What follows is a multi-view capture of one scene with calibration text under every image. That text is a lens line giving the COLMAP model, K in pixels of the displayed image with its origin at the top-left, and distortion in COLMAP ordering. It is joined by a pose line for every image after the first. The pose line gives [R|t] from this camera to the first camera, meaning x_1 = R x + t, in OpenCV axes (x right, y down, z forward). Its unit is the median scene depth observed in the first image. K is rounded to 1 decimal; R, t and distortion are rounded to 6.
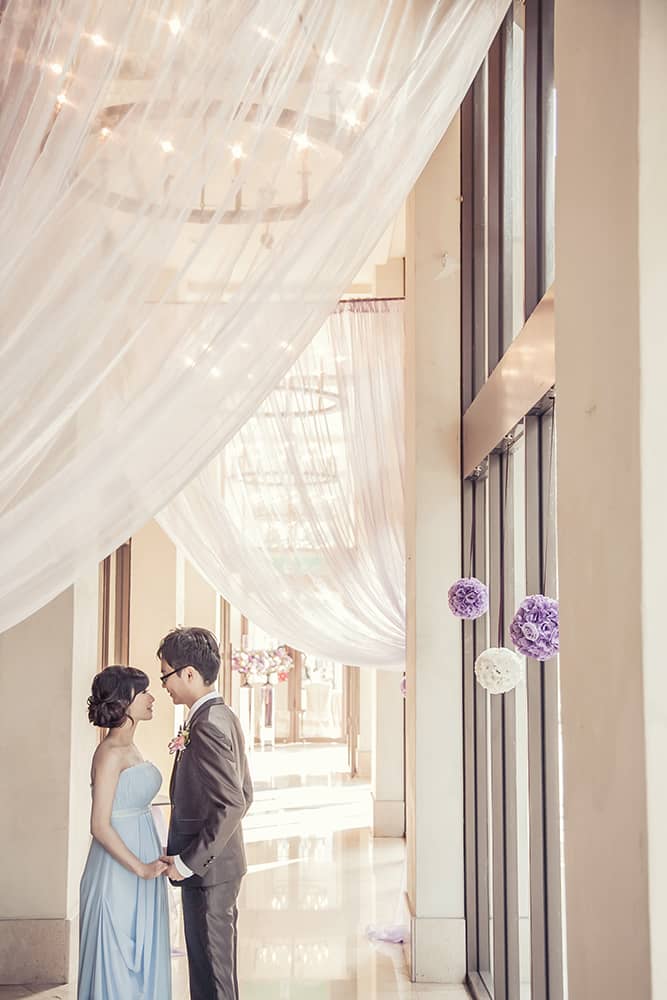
lens RADIAL K [[1427.4, 0, 333.5], [0, 1427.4, 501.9], [0, 0, 1]] dist [0.120247, 0.000000]
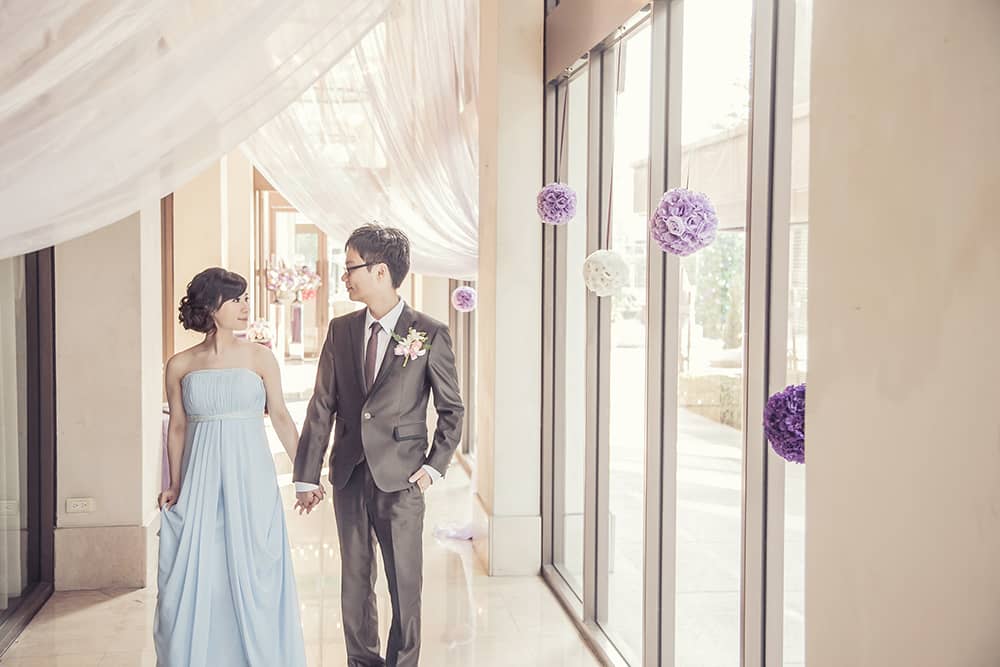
lens RADIAL K [[1293.9, 0, 499.9], [0, 1293.9, 332.8], [0, 0, 1]] dist [0.048614, 0.000000]
pose [[0.988944, -0.004146, 0.148230, -0.069496], [-0.017012, 0.989837, 0.141185, 0.027294], [-0.147309, -0.142146, 0.978823, 0.109055]]
